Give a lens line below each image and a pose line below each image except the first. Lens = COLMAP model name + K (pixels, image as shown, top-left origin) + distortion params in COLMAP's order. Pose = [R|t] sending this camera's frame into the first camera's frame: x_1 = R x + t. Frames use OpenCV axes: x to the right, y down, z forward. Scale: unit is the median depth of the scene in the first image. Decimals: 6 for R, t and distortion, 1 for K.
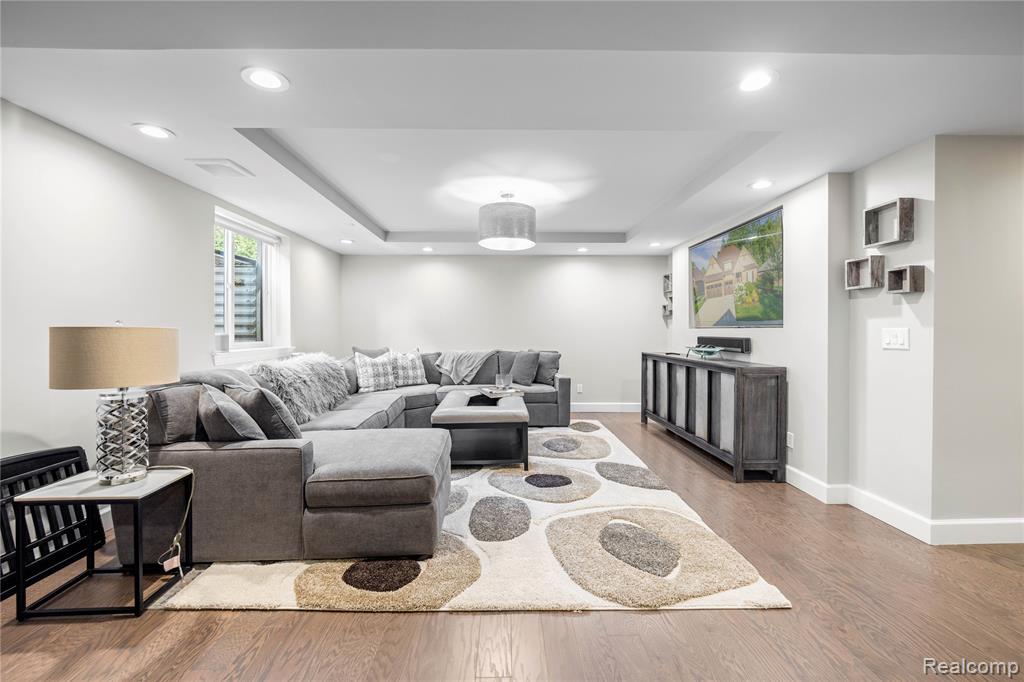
lens RADIAL K [[437.3, 0, 520.1], [0, 437.3, 331.7], [0, 0, 1]] dist [-0.008254, -0.000691]
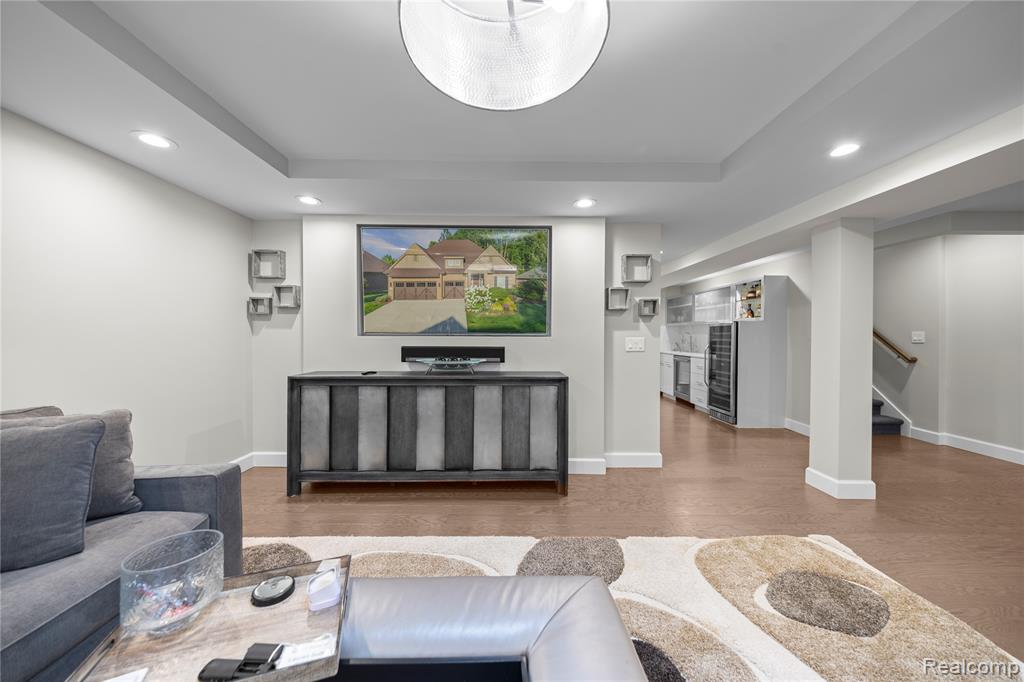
lens RADIAL K [[347.0, 0, 511.9], [0, 347.0, 339.4], [0, 0, 1]] dist [-0.012191, -0.000028]
pose [[0.011704, -0.012459, 0.999854, -0.248402], [0.002251, 0.999920, 0.012434, -0.011461], [-0.999929, 0.002105, 0.011731, 1.021831]]
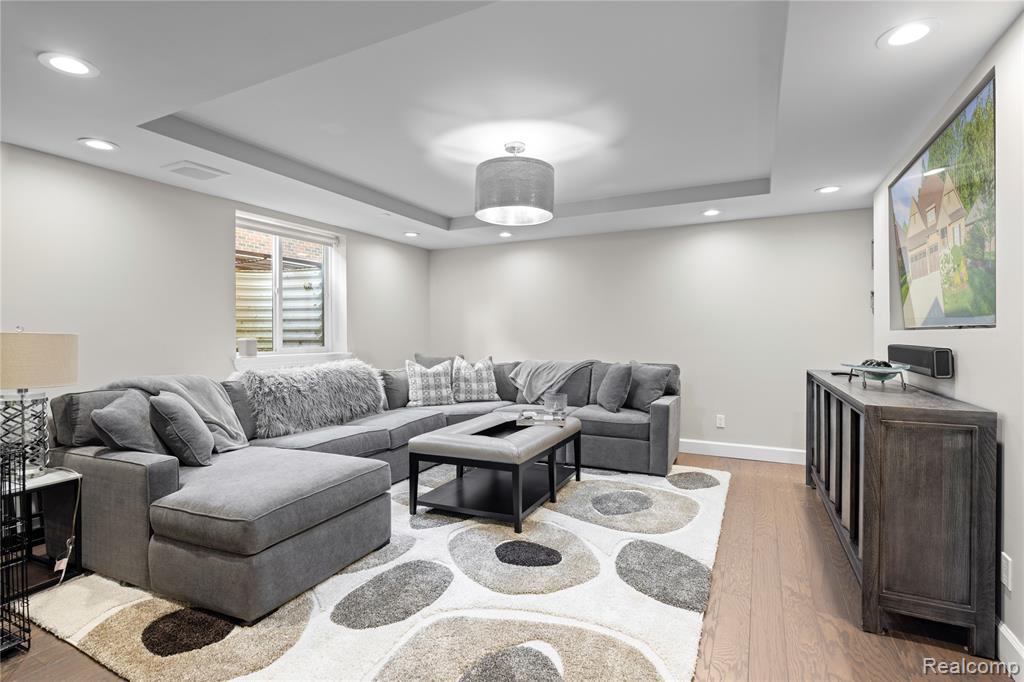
lens RADIAL K [[517.3, 0, 509.3], [0, 517.3, 333.4], [0, 0, 1]] dist [-0.002556, -0.002673]
pose [[0.876203, -0.003399, -0.481930, 0.385942], [0.000956, 0.999985, -0.005315, -0.000544], [0.481941, 0.004196, 0.876193, 0.244871]]
